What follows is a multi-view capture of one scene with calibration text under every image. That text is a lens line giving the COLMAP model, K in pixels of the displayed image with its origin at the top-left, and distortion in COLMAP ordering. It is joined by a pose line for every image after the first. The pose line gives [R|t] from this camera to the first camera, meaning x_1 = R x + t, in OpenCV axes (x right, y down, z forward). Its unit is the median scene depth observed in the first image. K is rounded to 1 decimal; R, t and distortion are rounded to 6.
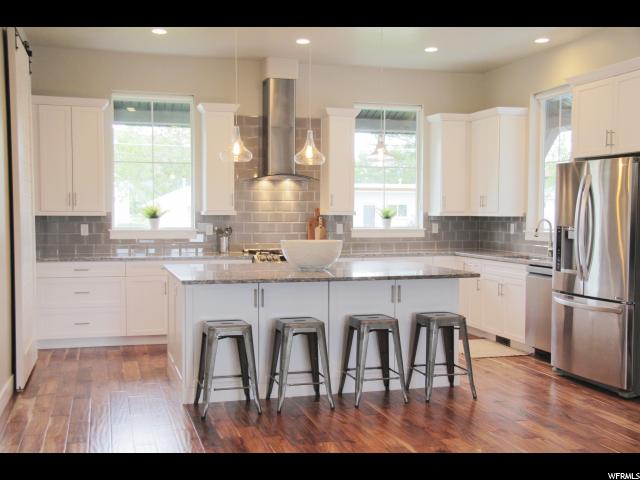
lens RADIAL K [[790.7, 0, 320.0], [0, 790.7, 240.0], [0, 0, 1]] dist [0.168200, 0.032805]
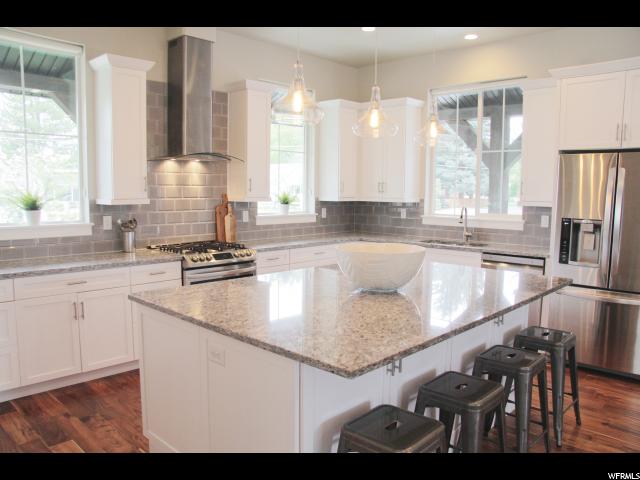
lens RADIAL K [[508.3, 0, 318.5], [0, 508.3, 250.0], [0, 0, 1]] dist [-0.150246, 0.125602]
pose [[0.862518, -0.055102, 0.503017, -0.205349], [0.012820, 0.996114, 0.087135, -0.026078], [-0.505863, -0.068707, 0.859873, 0.468461]]
